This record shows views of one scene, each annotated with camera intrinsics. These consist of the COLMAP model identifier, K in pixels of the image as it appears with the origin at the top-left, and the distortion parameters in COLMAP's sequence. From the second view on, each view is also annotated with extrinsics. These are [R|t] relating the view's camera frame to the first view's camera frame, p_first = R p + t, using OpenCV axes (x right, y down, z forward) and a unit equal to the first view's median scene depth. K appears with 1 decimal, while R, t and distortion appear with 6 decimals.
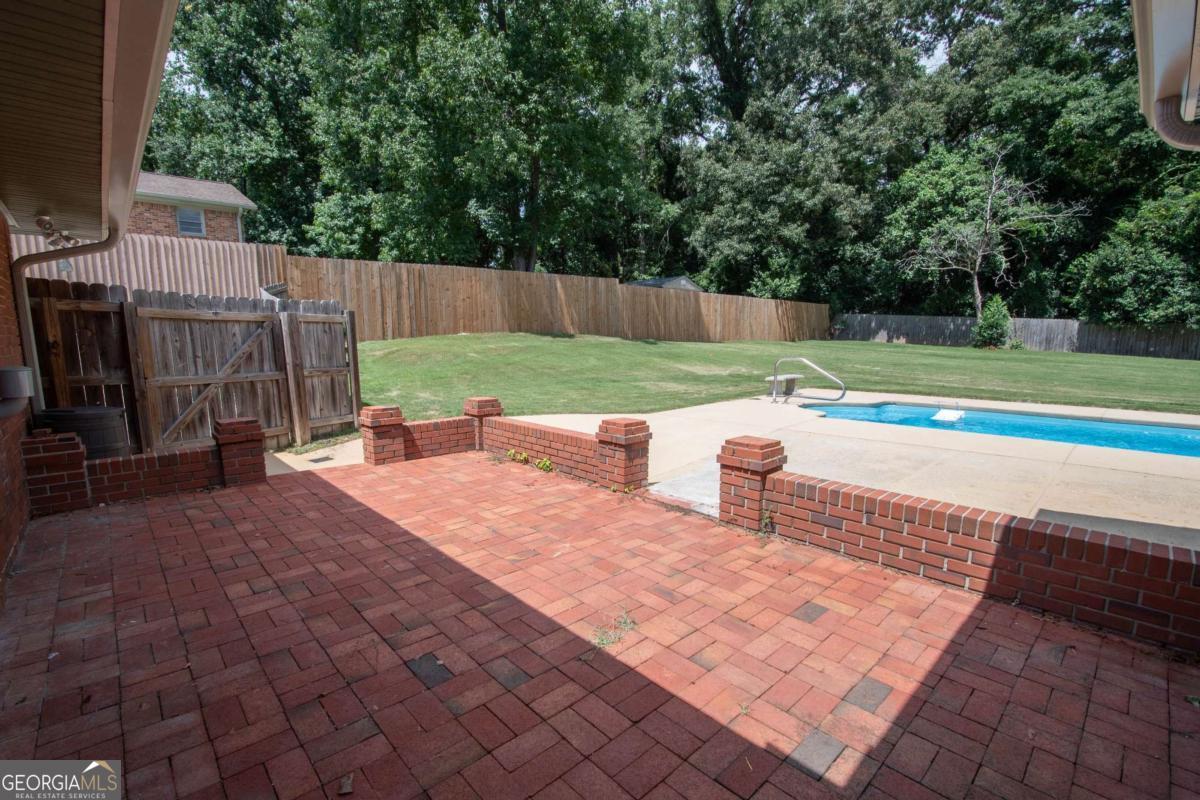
lens RADIAL K [[535.4, 0, 602.5], [0, 535.4, 420.6], [0, 0, 1]] dist [-0.001707, -0.015759]
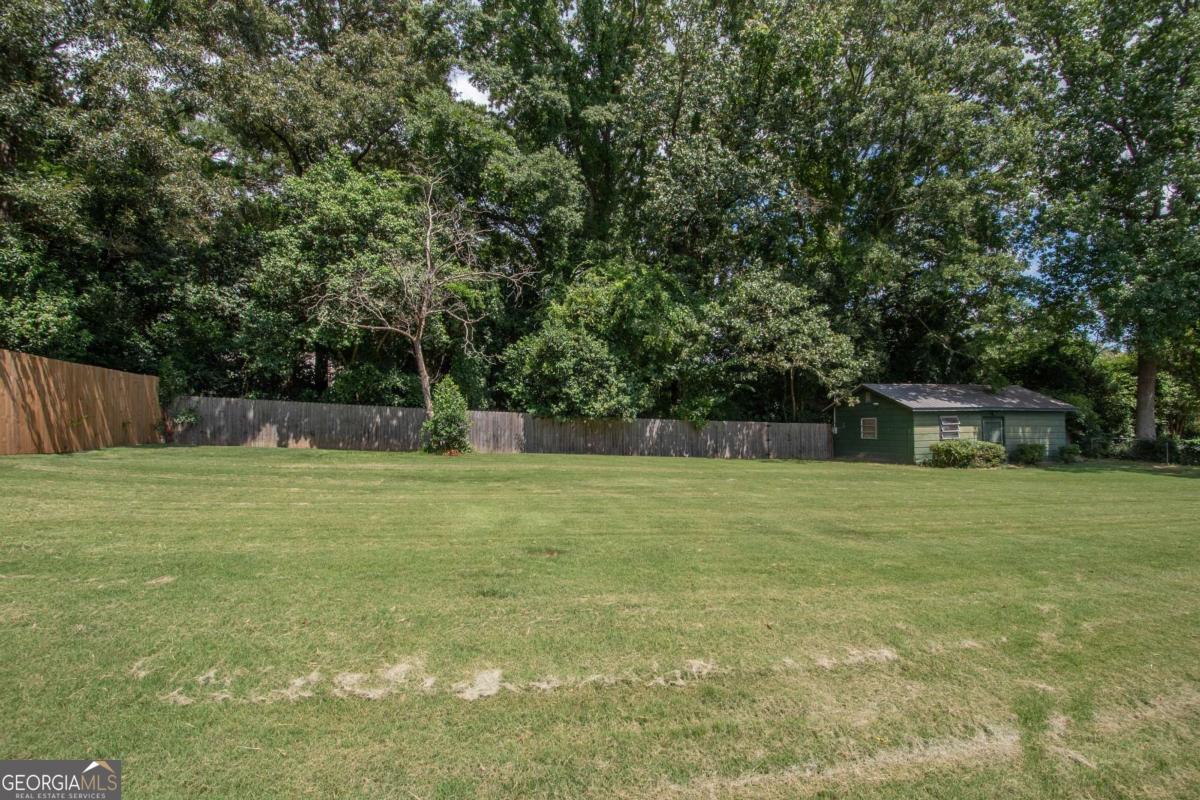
lens RADIAL K [[535.4, 0, 602.5], [0, 535.4, 420.6], [0, 0, 1]] dist [-0.001707, -0.015759]
pose [[0.471032, 0.006464, 0.882093, 0.203466], [0.142600, 0.986262, -0.083375, -0.083224], [-0.870514, 0.165059, 0.463639, 0.460995]]
